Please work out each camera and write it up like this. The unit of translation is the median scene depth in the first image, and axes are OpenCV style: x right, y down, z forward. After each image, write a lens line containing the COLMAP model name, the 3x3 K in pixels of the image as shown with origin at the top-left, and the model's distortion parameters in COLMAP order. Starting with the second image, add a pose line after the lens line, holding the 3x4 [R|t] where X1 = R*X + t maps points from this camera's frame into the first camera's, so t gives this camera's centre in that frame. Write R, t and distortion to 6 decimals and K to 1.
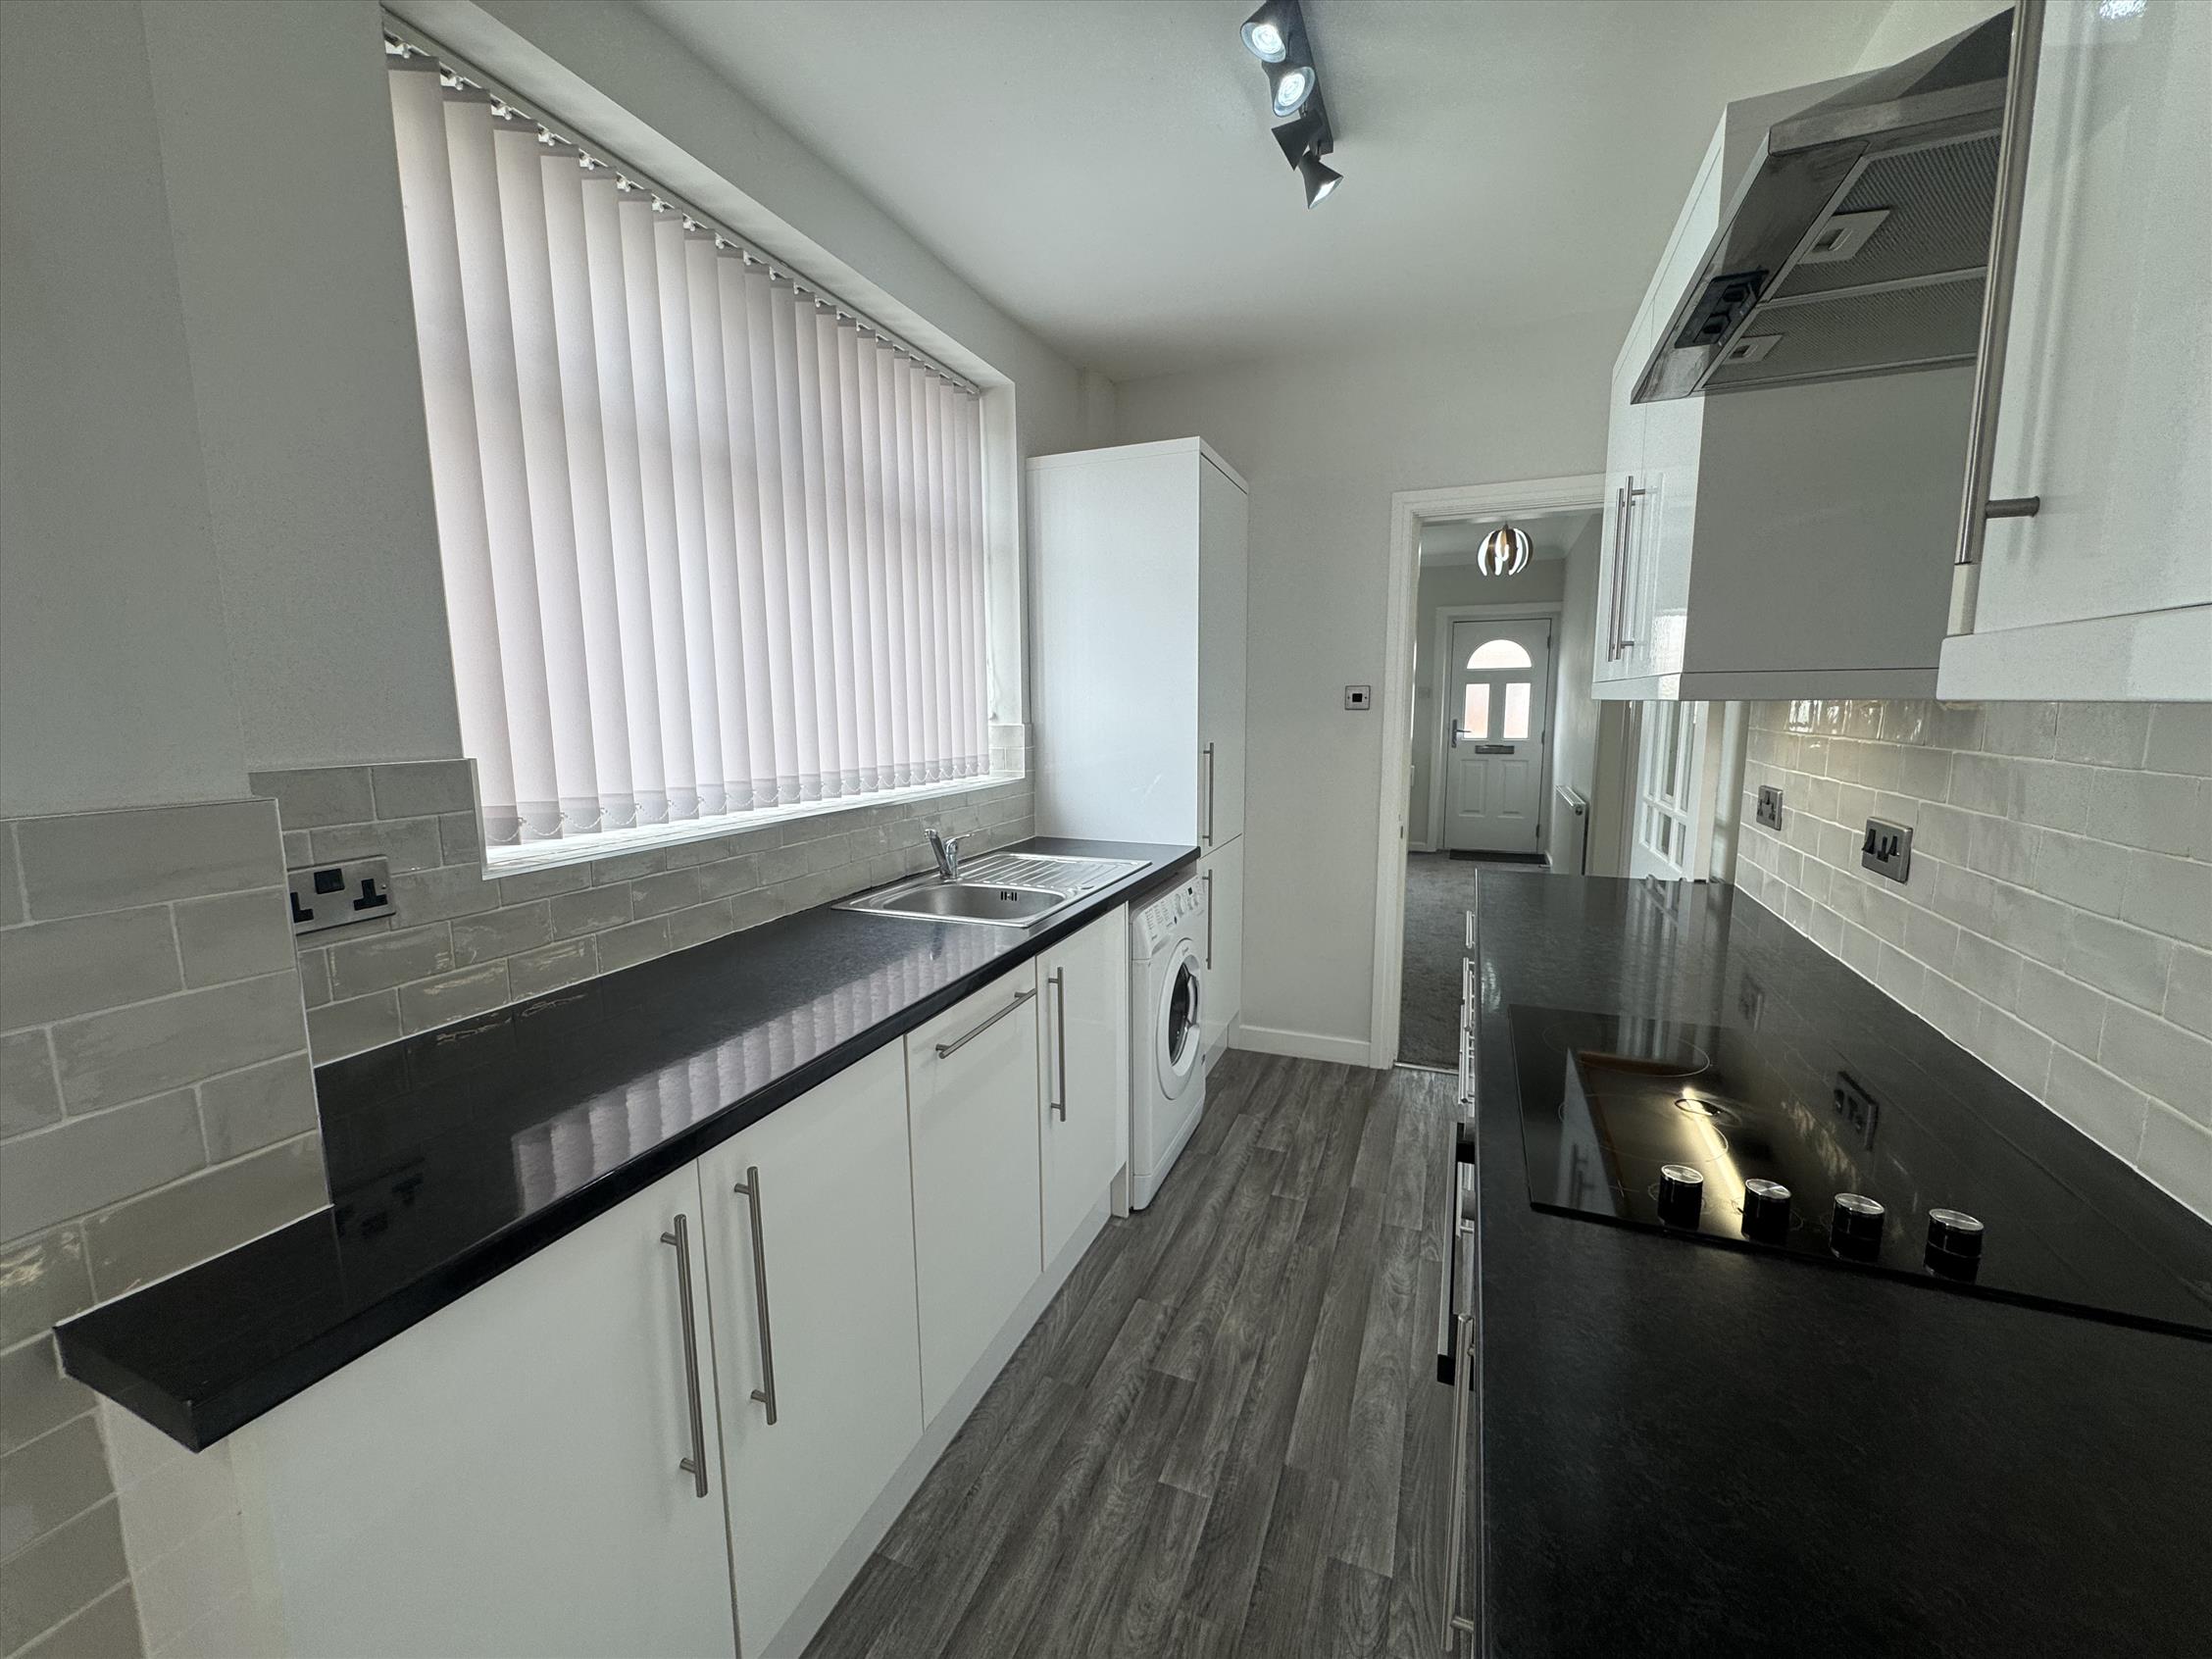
lens RADIAL K [[879.3, 0, 1102.4], [0, 879.3, 826.8], [0, 0, 1]] dist [0.000150, 0.000018]
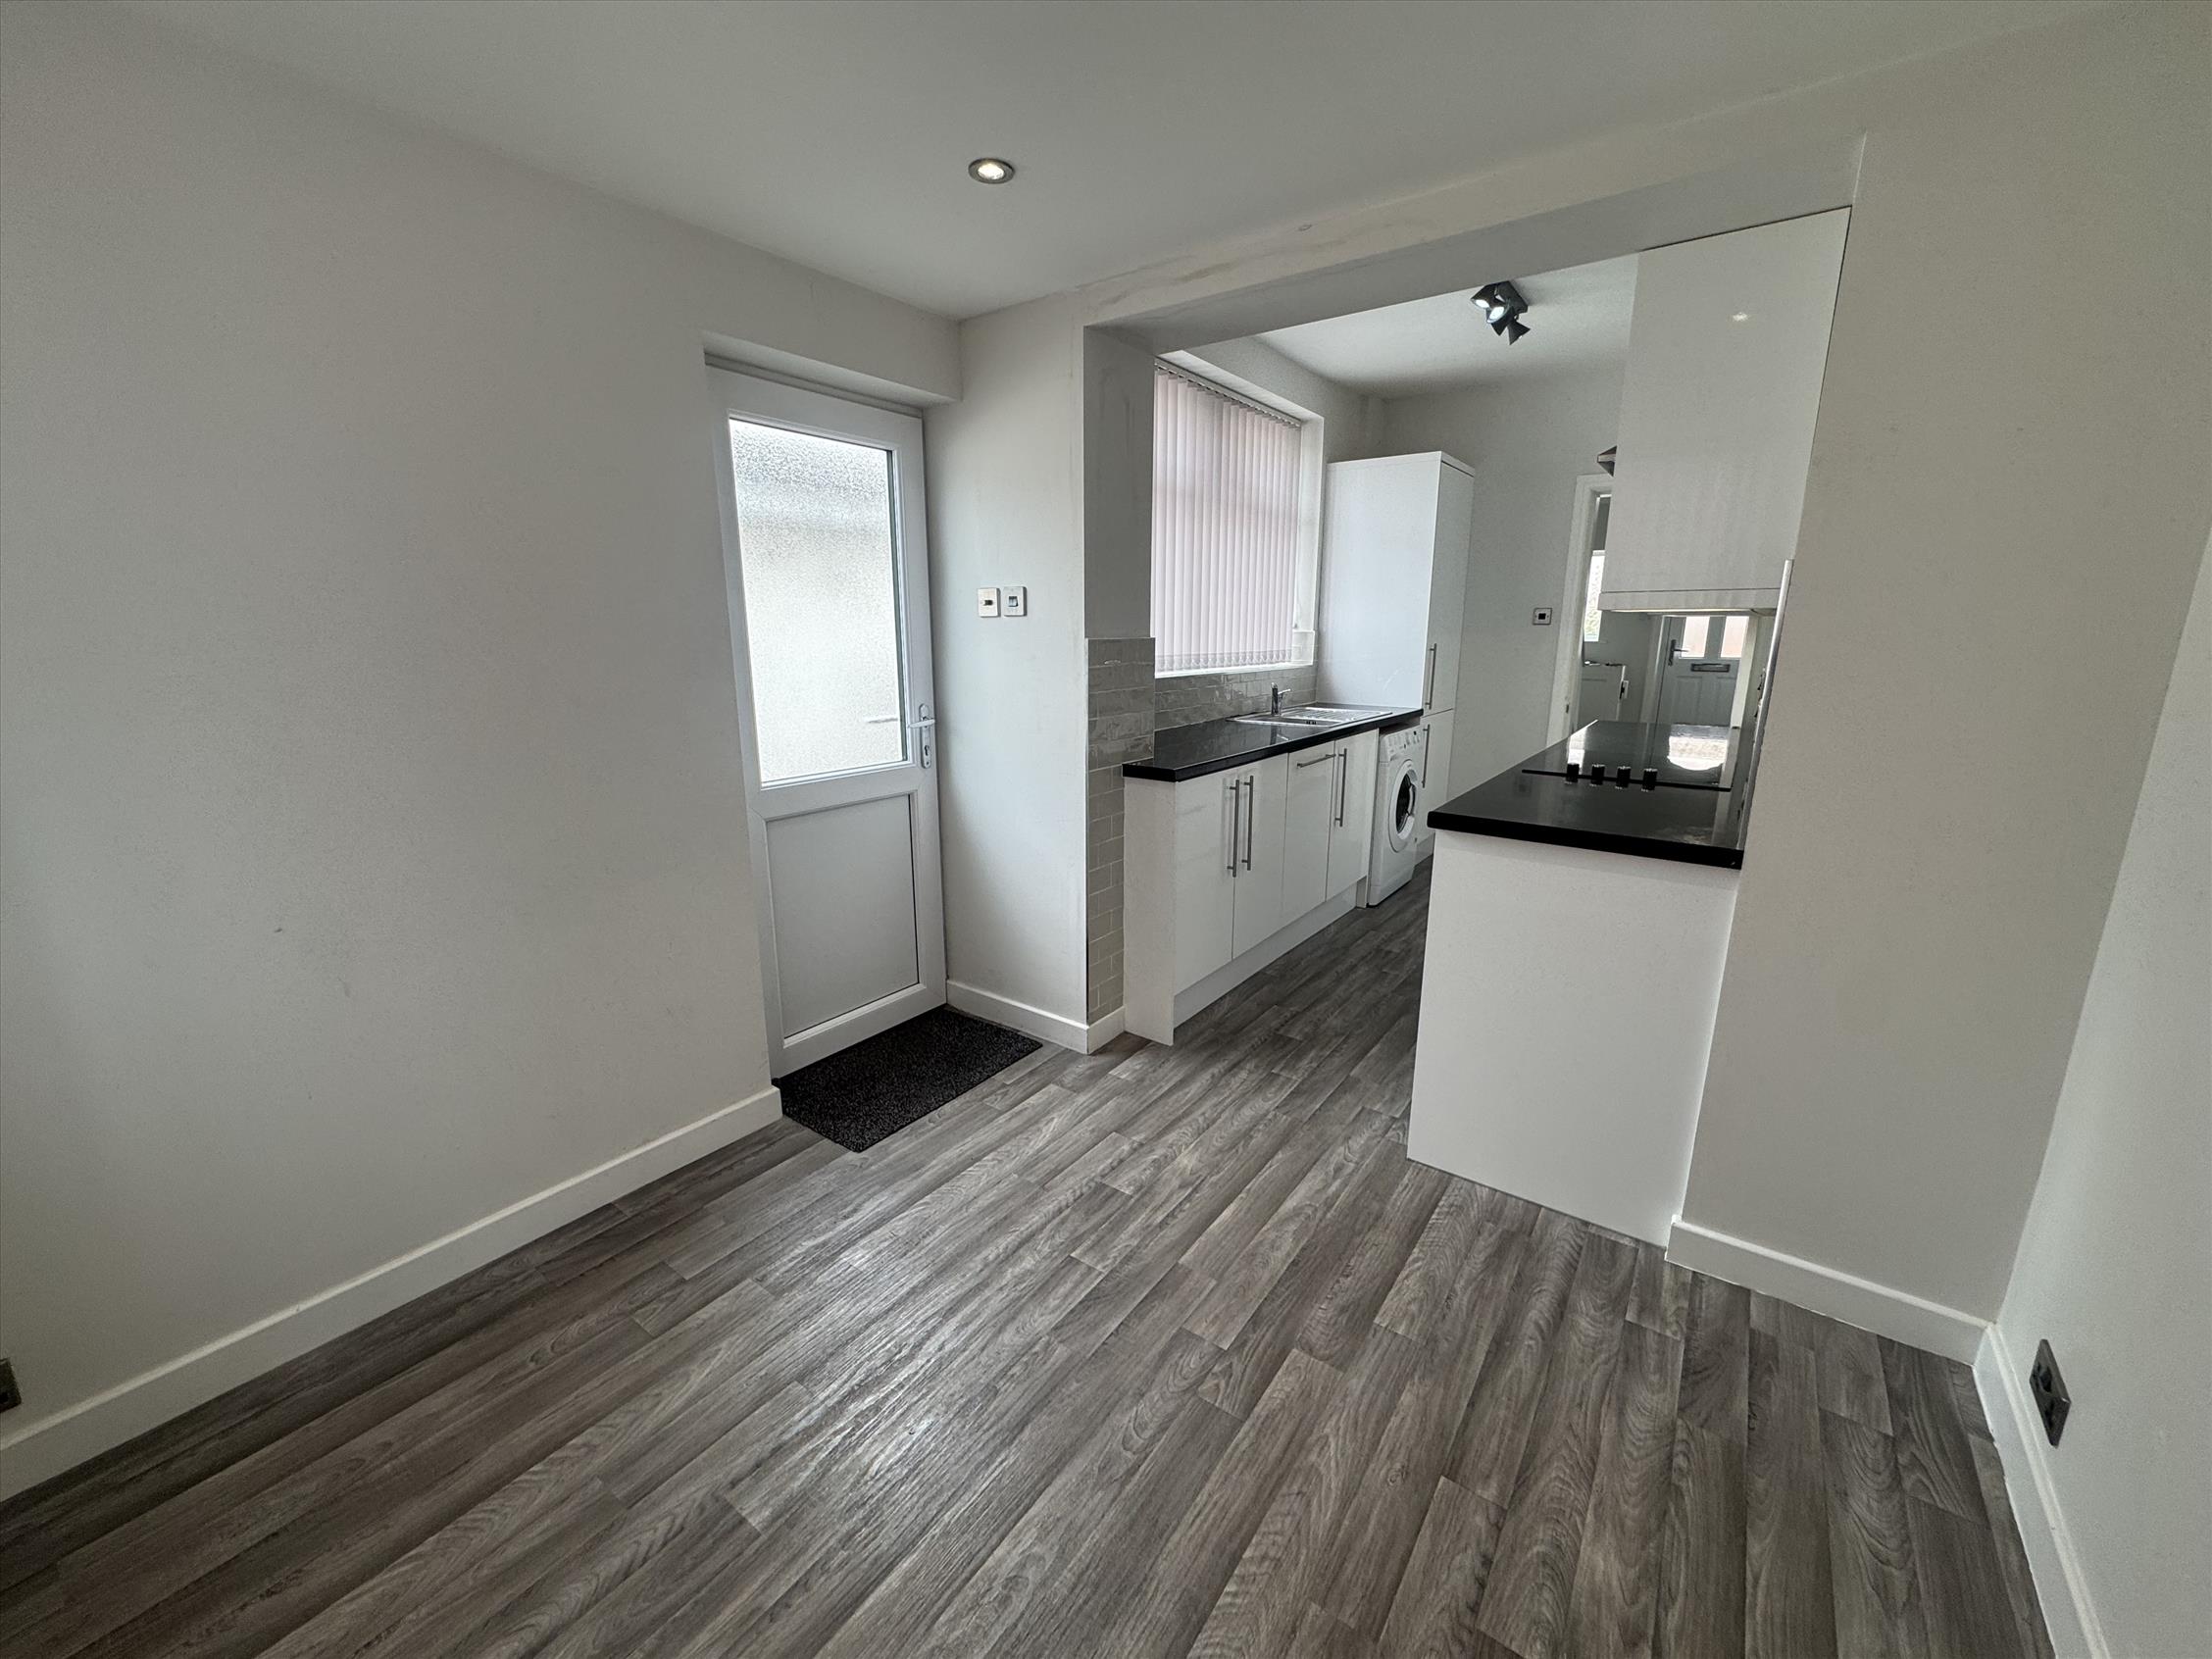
lens RADIAL K [[879.3, 0, 1103.6], [0, 879.3, 824.1], [0, 0, 1]] dist [0.000150, 0.000018]
pose [[0.970370, 0.062436, -0.233418, -0.071400], [-0.042883, 0.995203, 0.087928, 0.121248], [0.237789, -0.075313, 0.968393, -0.750922]]
